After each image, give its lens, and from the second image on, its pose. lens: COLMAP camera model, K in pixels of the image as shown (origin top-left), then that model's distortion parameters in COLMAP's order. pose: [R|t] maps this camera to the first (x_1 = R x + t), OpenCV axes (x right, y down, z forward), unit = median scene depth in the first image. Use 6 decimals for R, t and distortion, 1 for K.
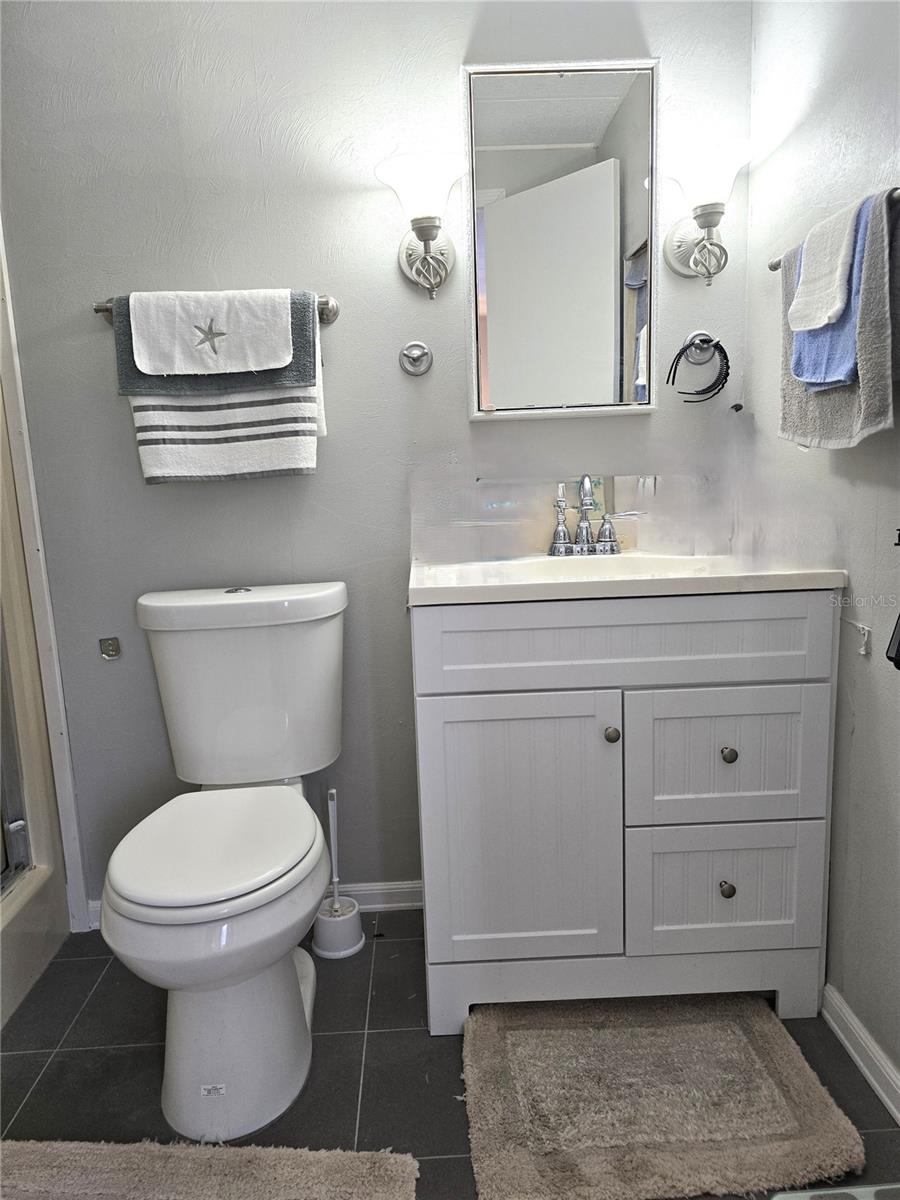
lens RADIAL K [[800.3, 0, 448.8], [0, 800.3, 594.1], [0, 0, 1]] dist [0.049136, -0.042342]
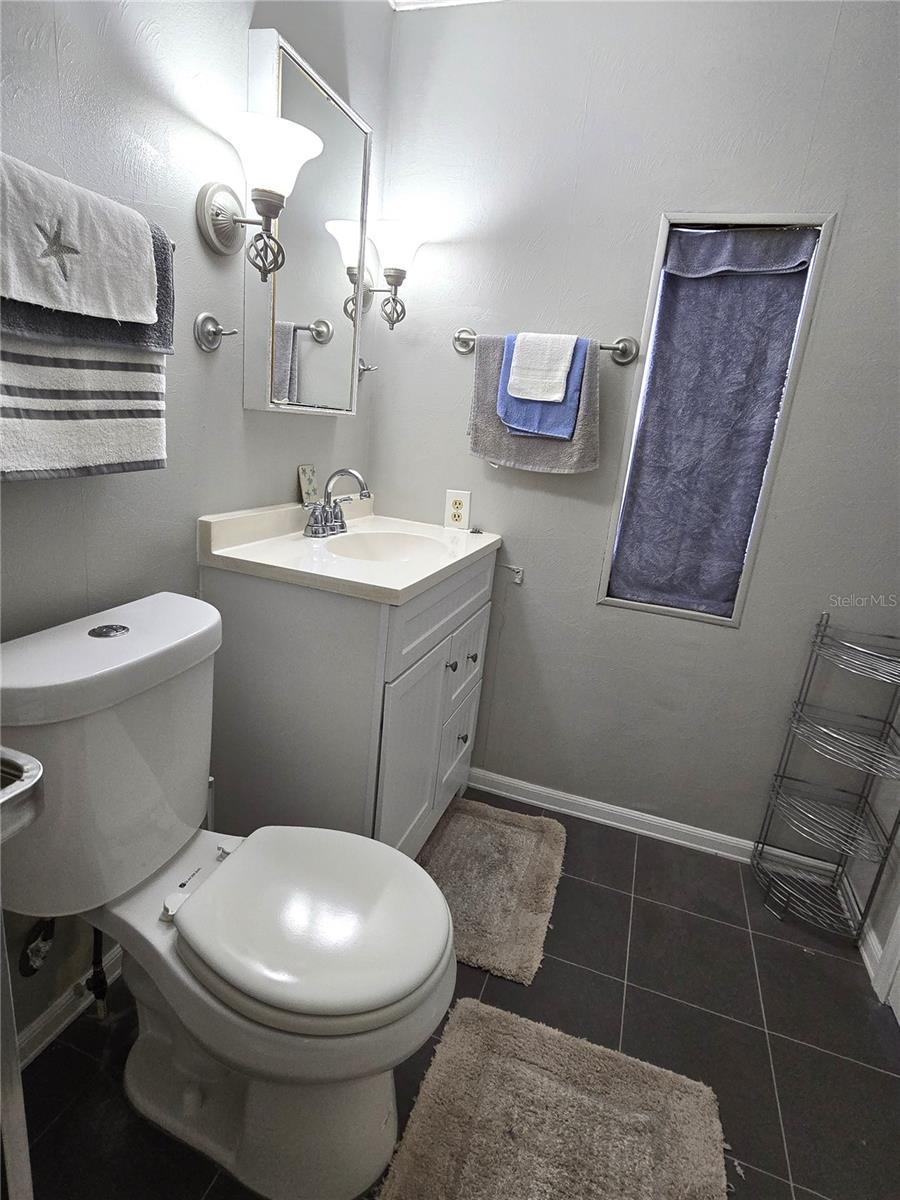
lens RADIAL K [[619.6, 0, 455.2], [0, 619.6, 593.6], [0, 0, 1]] dist [-0.002278, -0.000542]
pose [[0.348602, -0.180819, 0.919663, -0.678265], [0.043023, 0.983267, 0.177017, -0.125274], [-0.936283, -0.022142, 0.350549, 0.528504]]
